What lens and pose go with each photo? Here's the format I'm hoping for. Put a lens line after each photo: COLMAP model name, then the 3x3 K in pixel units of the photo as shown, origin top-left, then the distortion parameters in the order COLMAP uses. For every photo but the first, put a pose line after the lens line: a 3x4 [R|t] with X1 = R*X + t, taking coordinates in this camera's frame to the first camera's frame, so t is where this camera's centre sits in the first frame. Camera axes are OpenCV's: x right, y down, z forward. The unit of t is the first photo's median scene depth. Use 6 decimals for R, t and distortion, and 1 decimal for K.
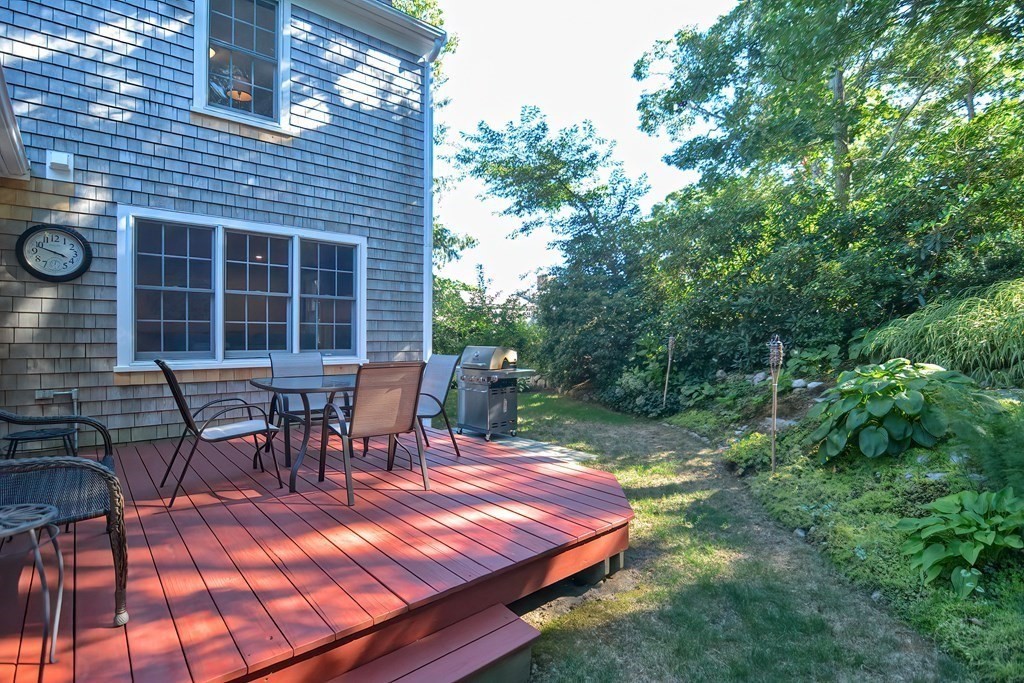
lens RADIAL K [[501.5, 0, 513.2], [0, 501.5, 344.3], [0, 0, 1]] dist [-0.003639, -0.002008]
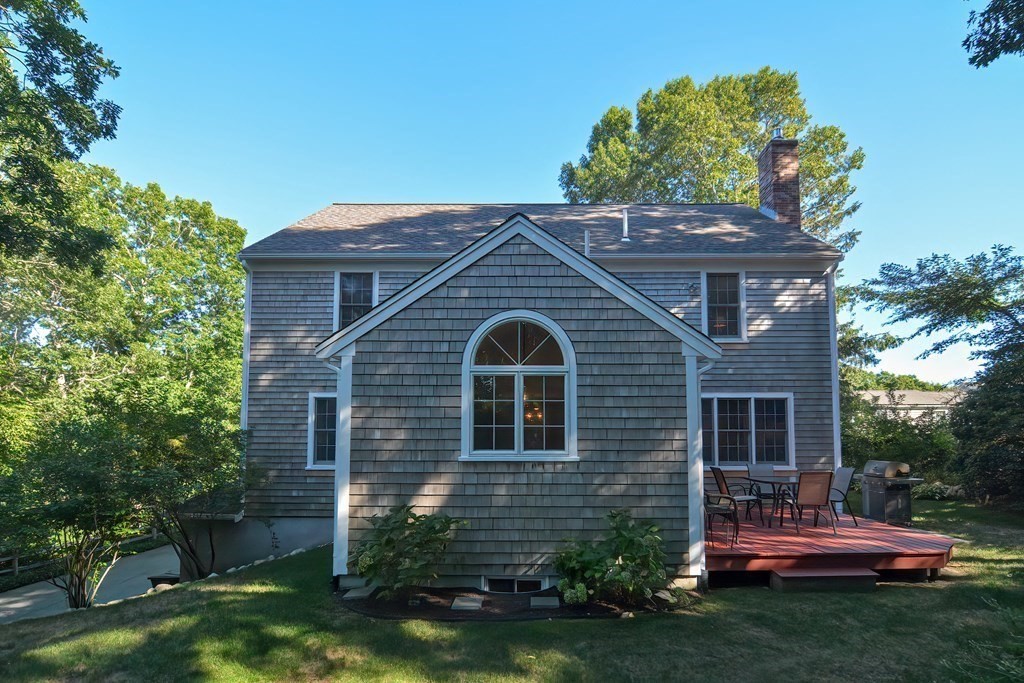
lens RADIAL K [[575.1, 0, 512.5], [0, 575.1, 386.2], [0, 0, 1]] dist [-0.005398, -0.026107]
pose [[0.763522, -0.051865, -0.643695, 0.213870], [-0.009456, 0.995765, -0.091449, -0.053376], [0.645712, 0.075910, 0.759798, -1.011497]]
